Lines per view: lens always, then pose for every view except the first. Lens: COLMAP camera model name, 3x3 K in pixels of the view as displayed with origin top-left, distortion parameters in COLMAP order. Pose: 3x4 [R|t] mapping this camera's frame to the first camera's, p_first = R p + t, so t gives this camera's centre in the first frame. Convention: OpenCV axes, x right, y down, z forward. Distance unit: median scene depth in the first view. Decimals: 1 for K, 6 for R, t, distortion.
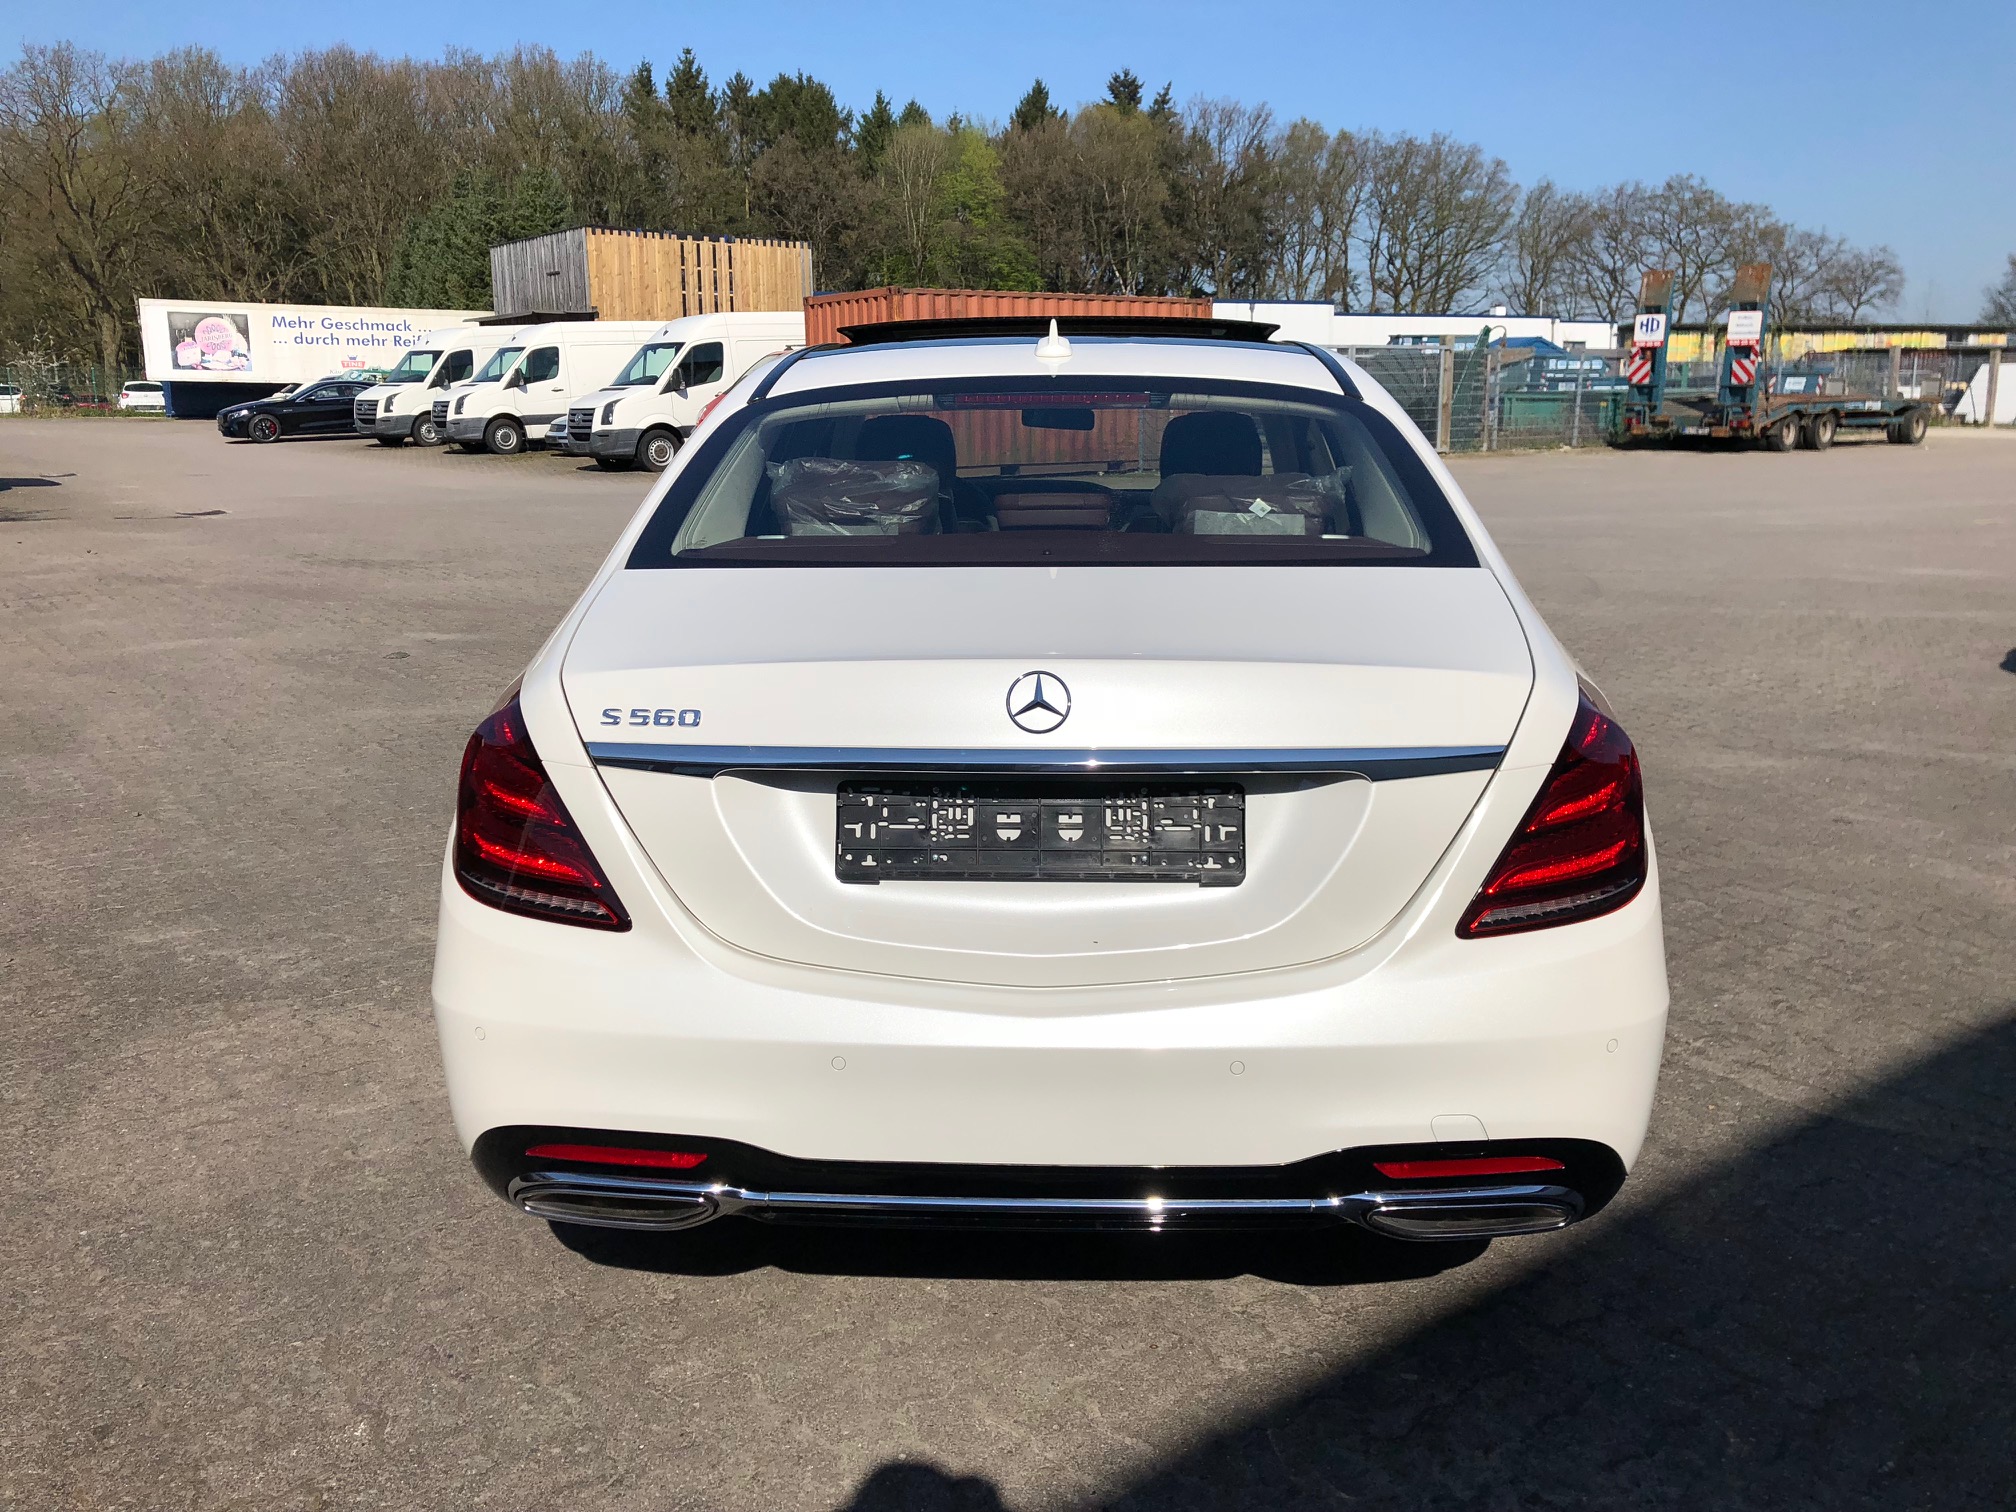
lens RADIAL K [[1647.8, 0, 1017.3], [0, 1647.8, 736.2], [0, 0, 1]] dist [0.037373, -0.034858]
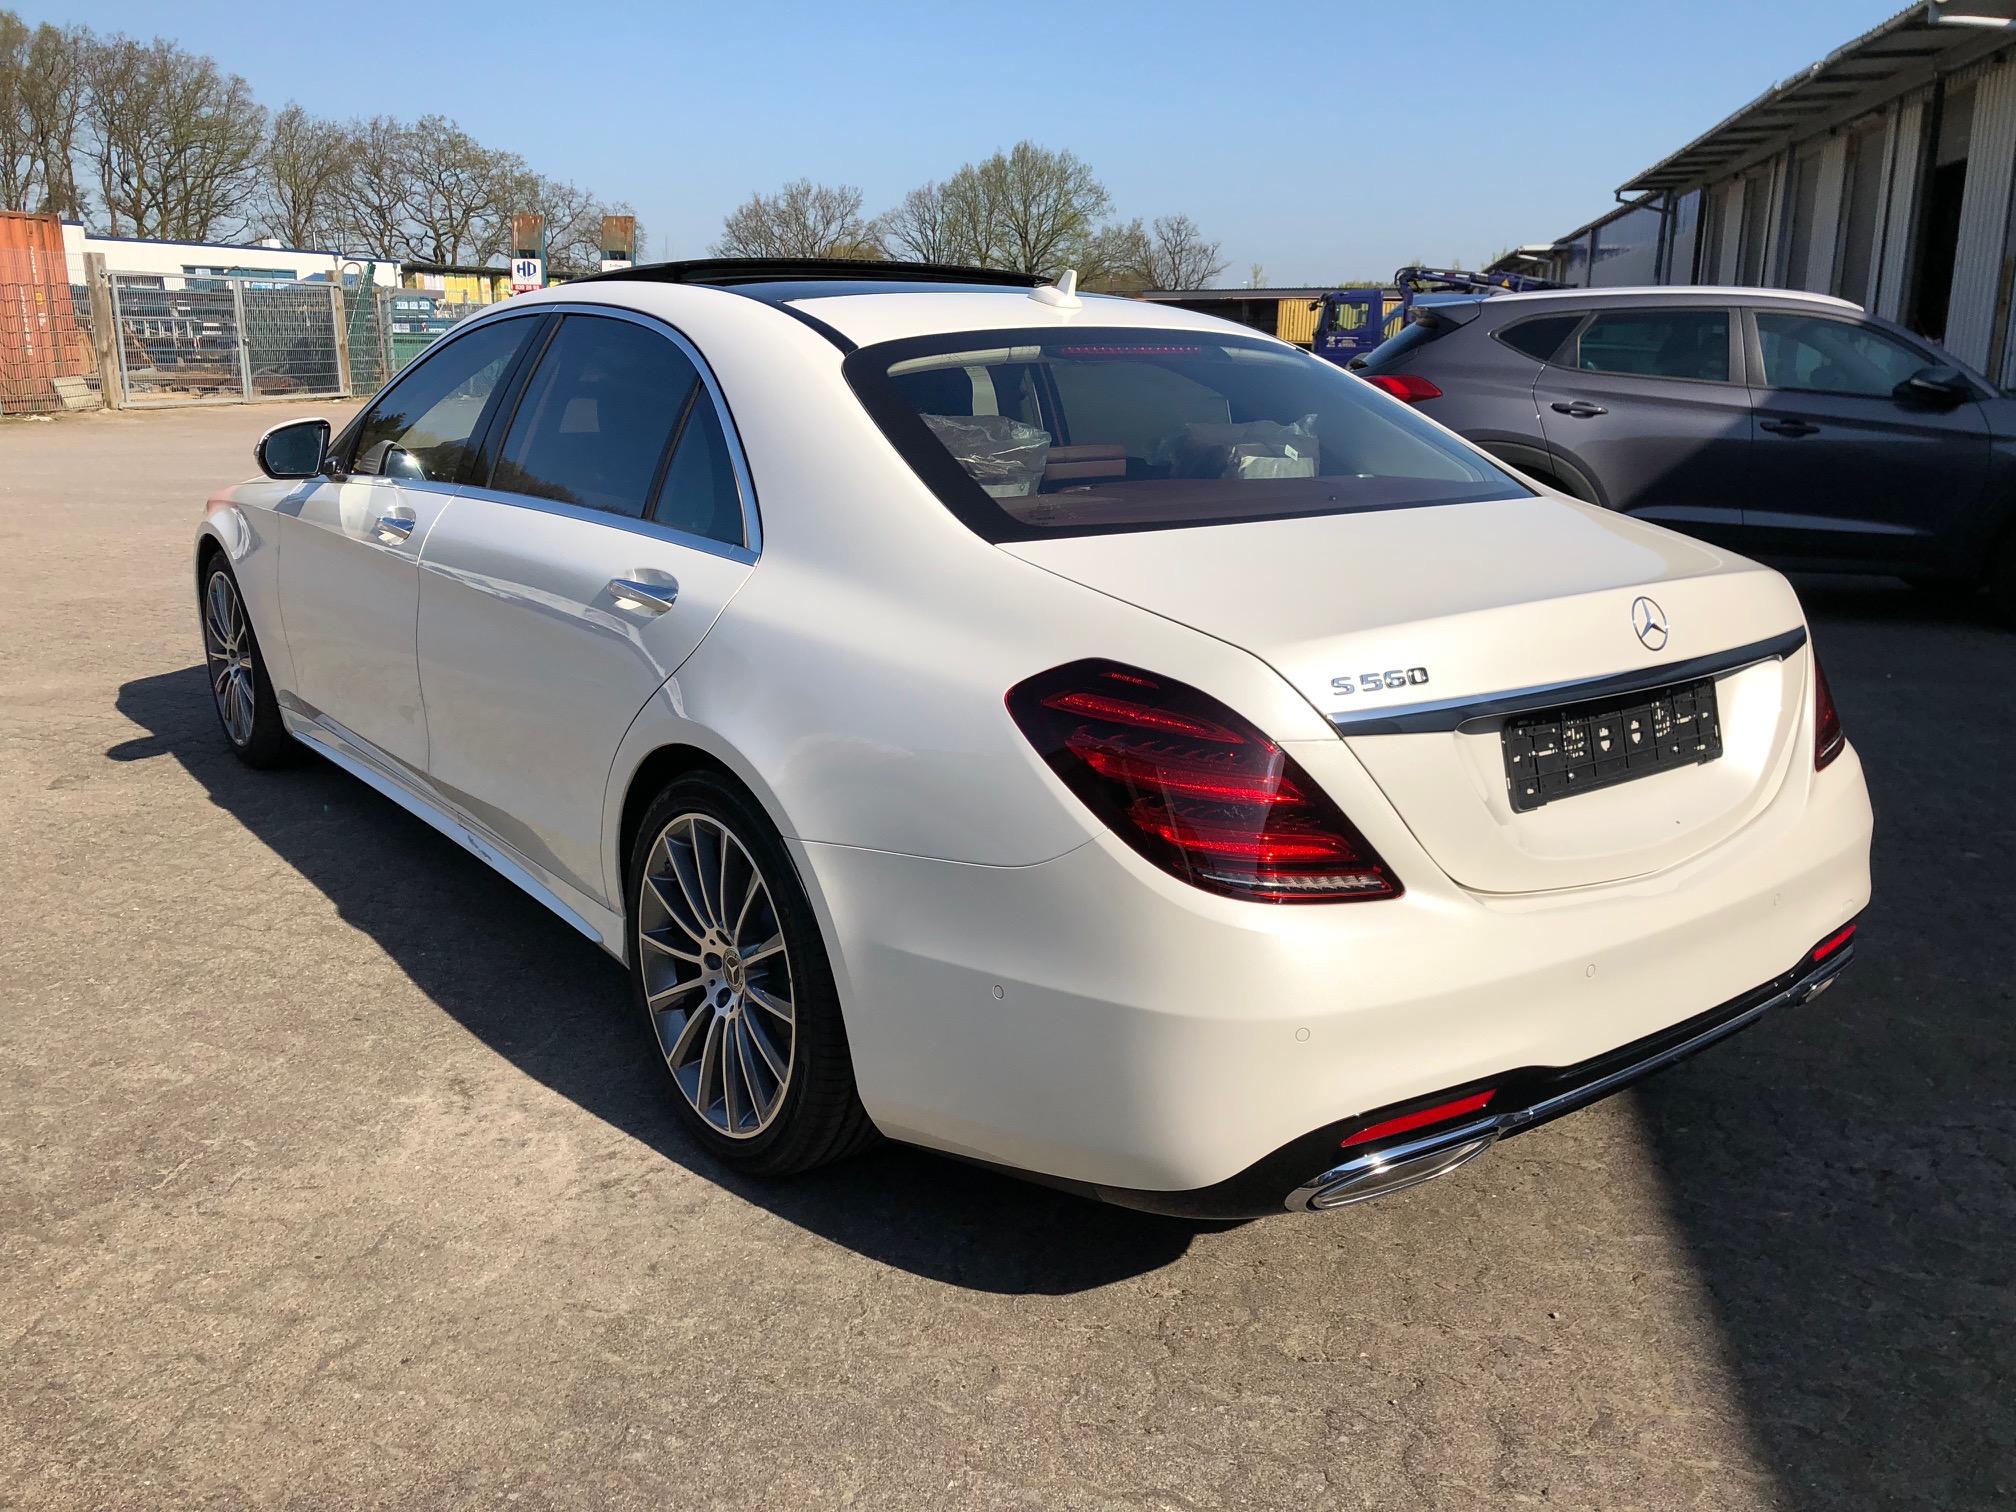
lens RADIAL K [[1647.8, 0, 1012.8], [0, 1647.8, 746.9], [0, 0, 1]] dist [0.037373, -0.034858]
pose [[0.761222, -0.144248, 0.632244, -0.818194], [0.118842, 0.989466, 0.082663, -0.064306], [-0.637508, 0.012213, 0.770347, 0.303484]]
